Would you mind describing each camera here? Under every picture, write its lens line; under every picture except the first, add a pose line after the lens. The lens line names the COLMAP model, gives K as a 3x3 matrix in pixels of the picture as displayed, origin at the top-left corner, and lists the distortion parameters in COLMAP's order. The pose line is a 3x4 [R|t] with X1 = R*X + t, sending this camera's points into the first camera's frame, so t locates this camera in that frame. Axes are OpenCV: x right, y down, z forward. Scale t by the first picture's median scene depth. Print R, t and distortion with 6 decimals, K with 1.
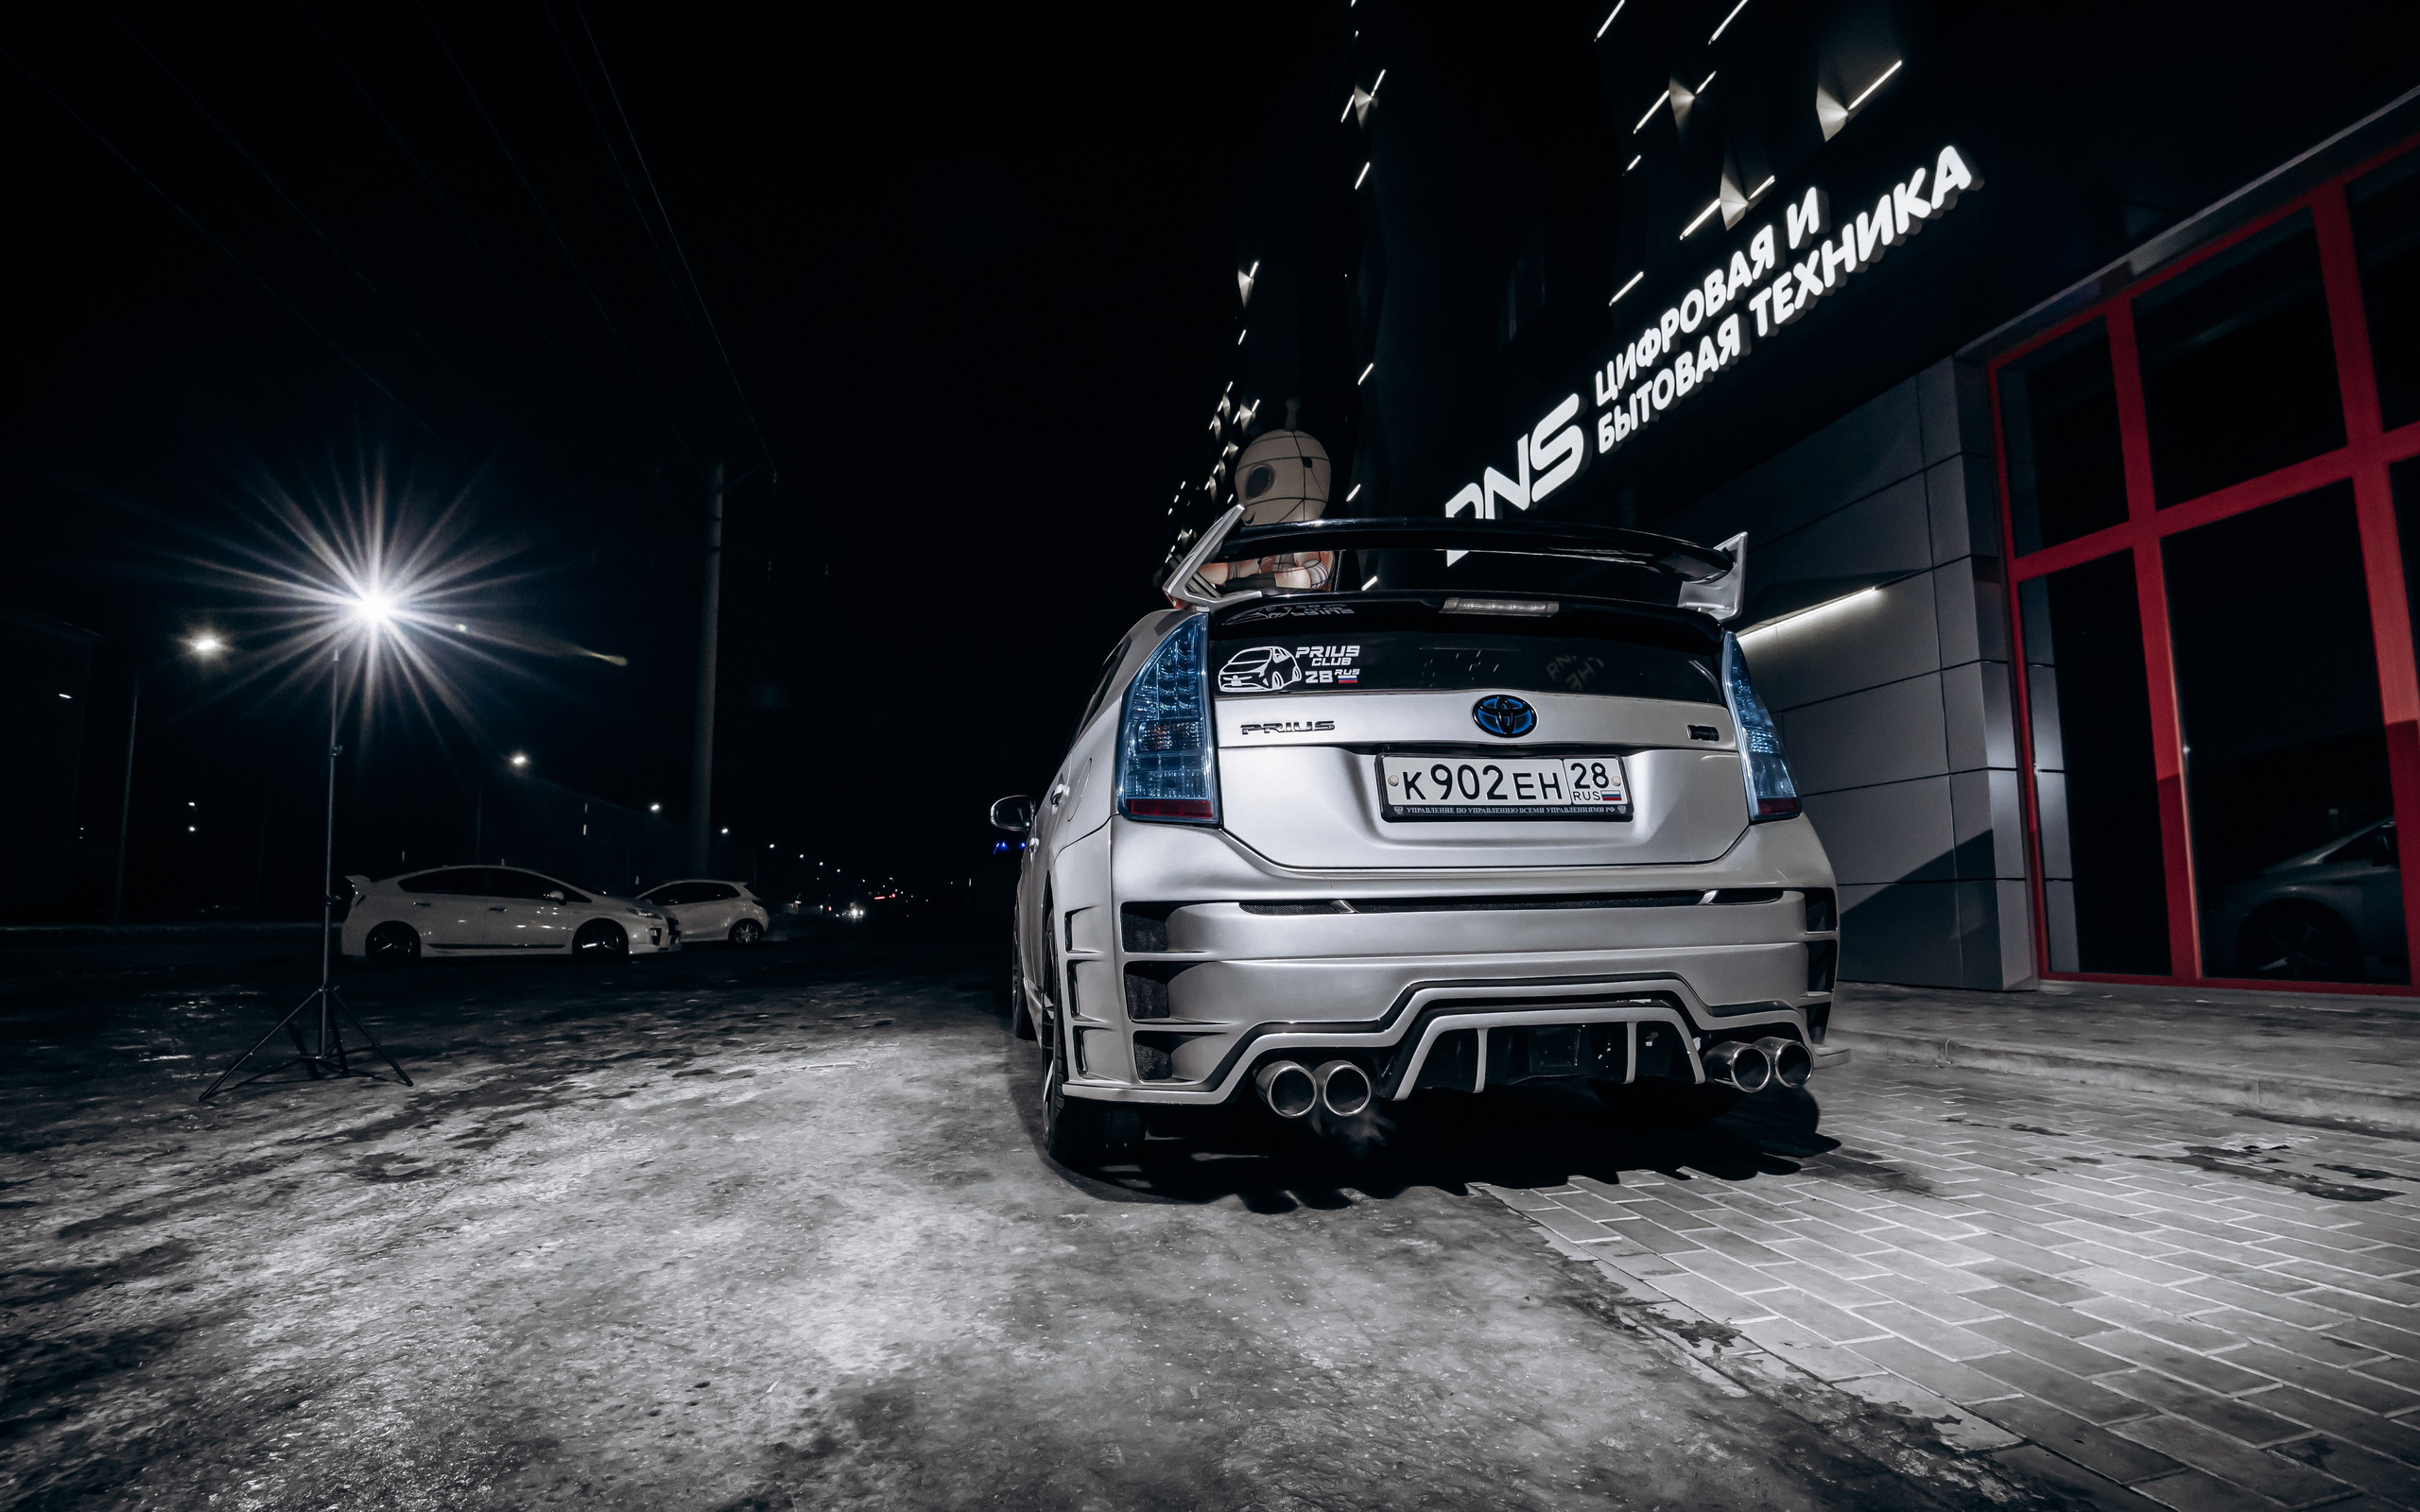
lens RADIAL K [[1103.5, 0, 1209.9], [0, 1103.5, 799.4], [0, 0, 1]] dist [0.002246, -0.029763]
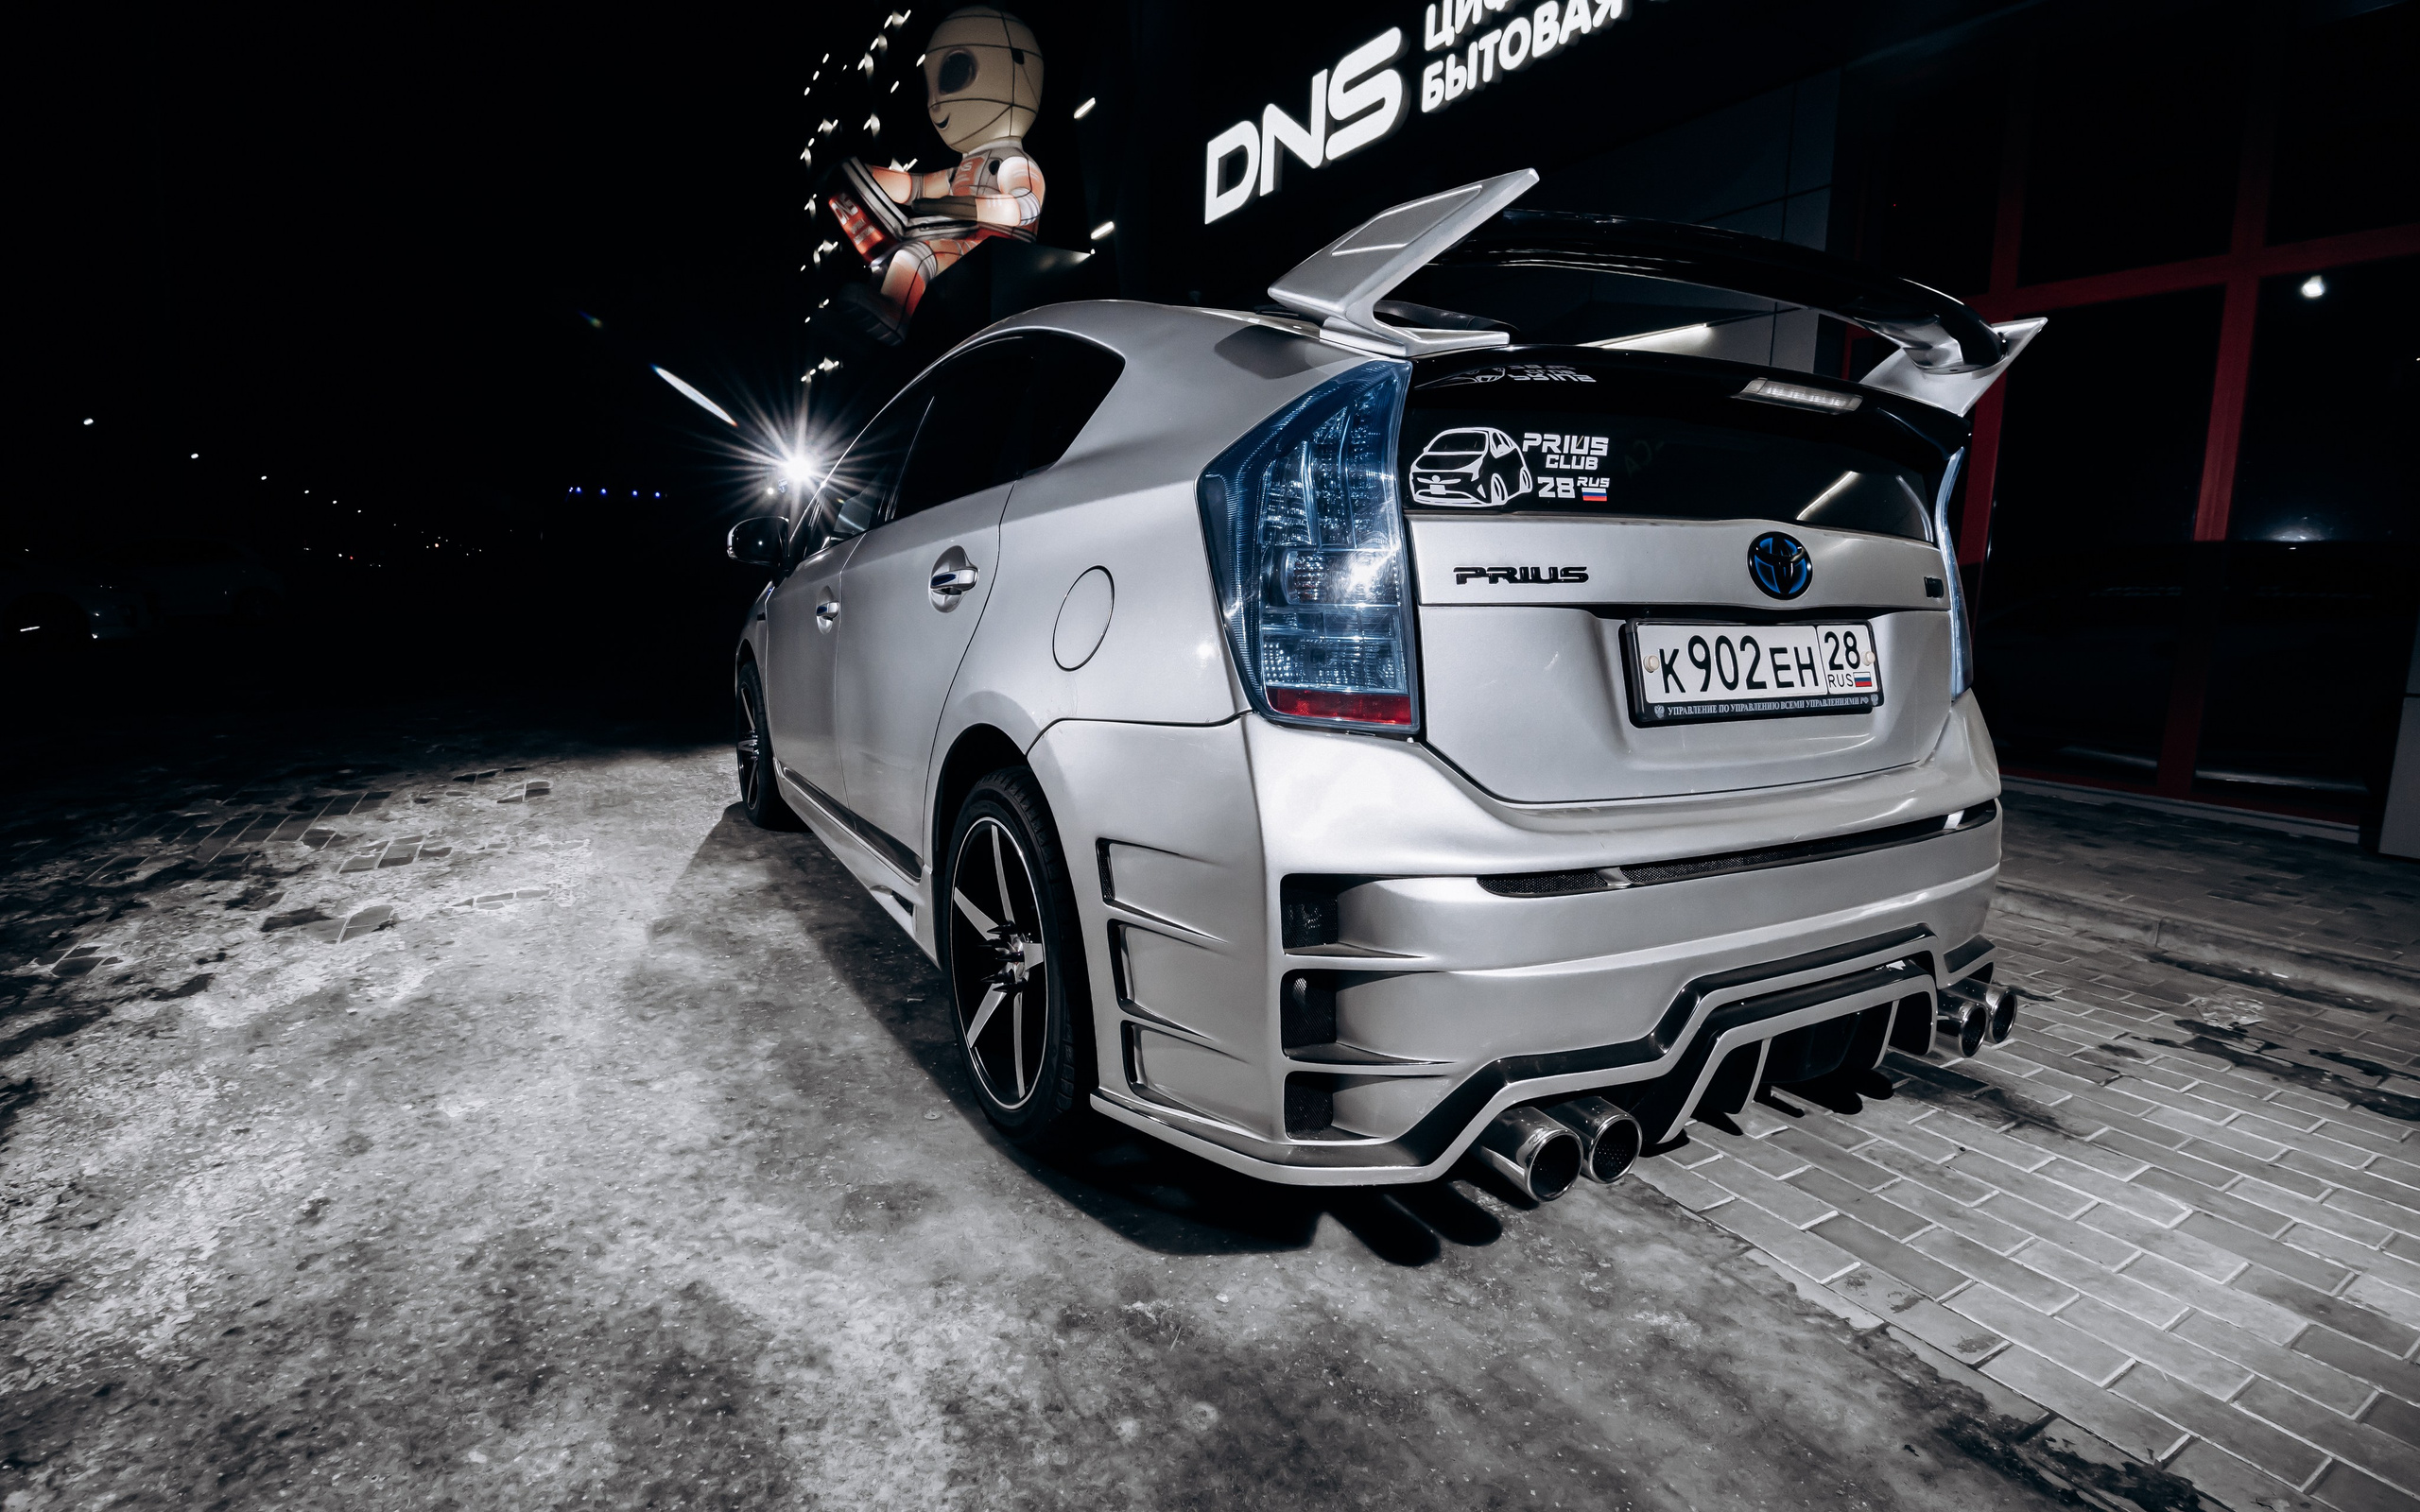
lens RADIAL K [[1132.4, 0, 1203.4], [0, 1132.4, 770.7], [0, 0, 1]] dist [-0.006438, -0.025971]
pose [[0.949946, -0.011684, 0.312196, -0.270208], [-0.070507, 0.965501, 0.250673, -0.095992], [-0.304355, -0.260137, 0.916350, 0.408544]]
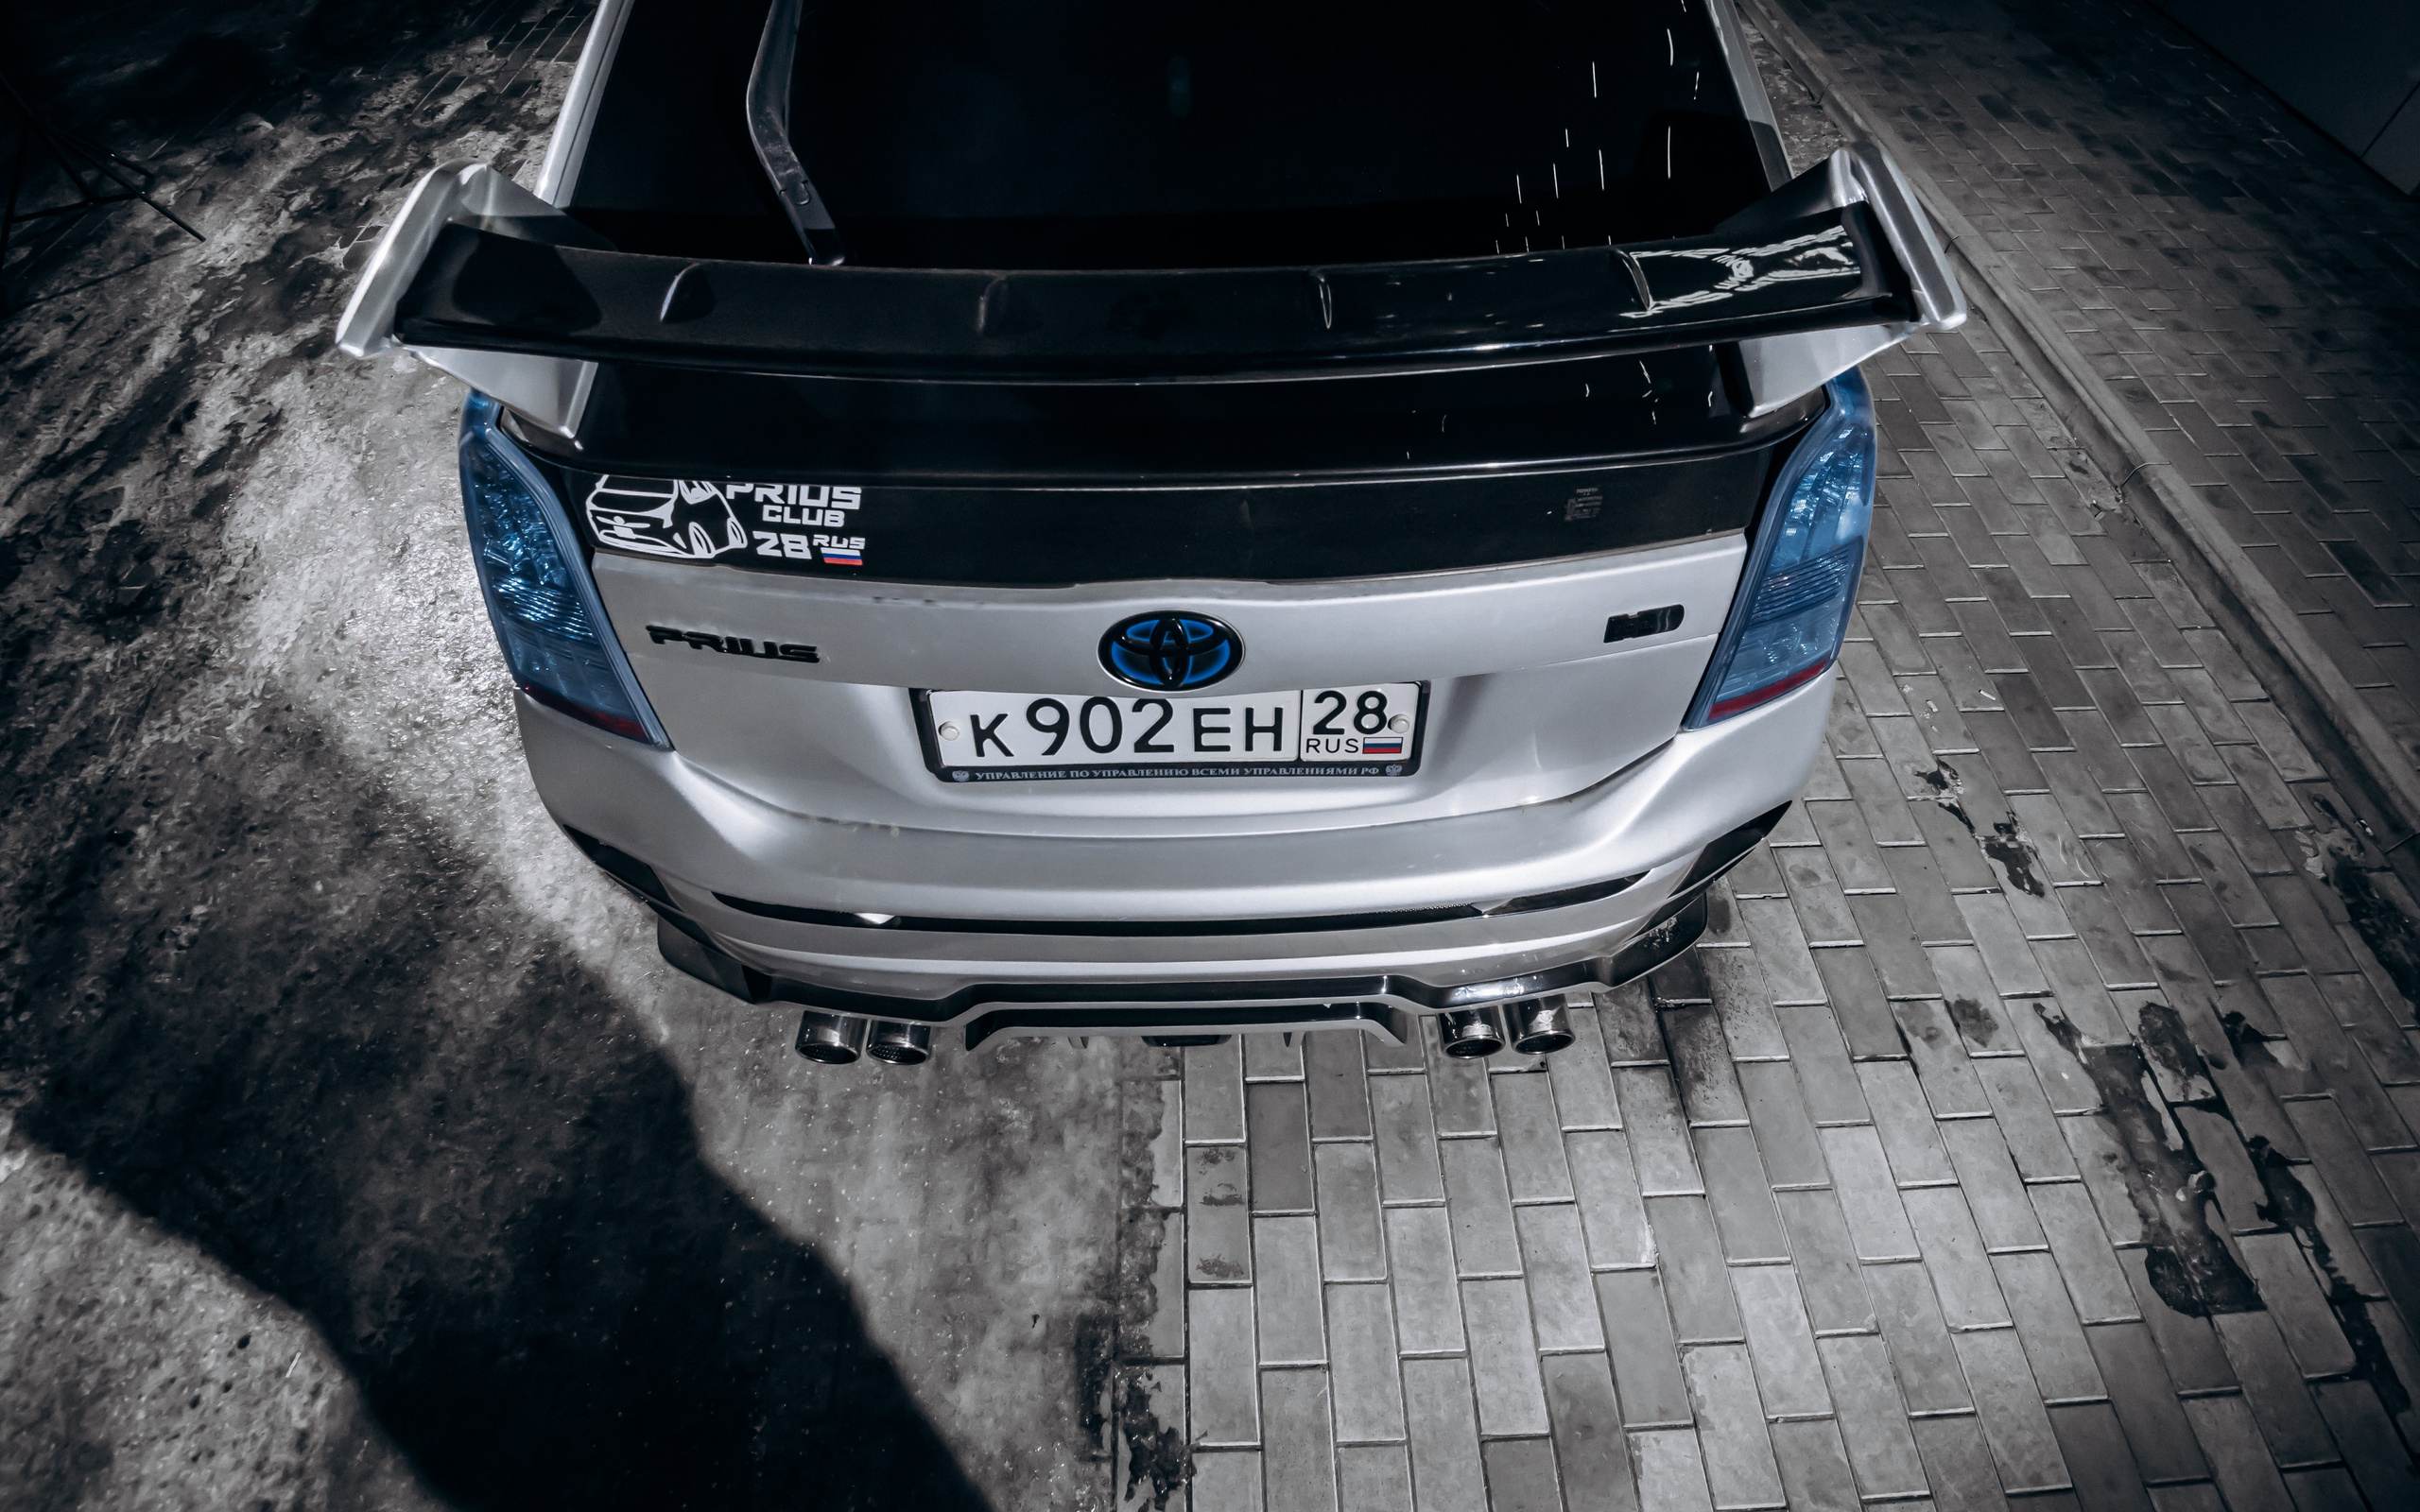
lens RADIAL K [[1109.4, 0, 1206.0], [0, 1109.4, 701.0], [0, 0, 1]] dist [-0.014855, -0.015725]
pose [[0.983566, 0.151720, -0.097871, 0.310859], [0.002829, 0.529060, 0.848580, -0.444149], [0.180526, -0.834911, 0.519936, 0.683865]]
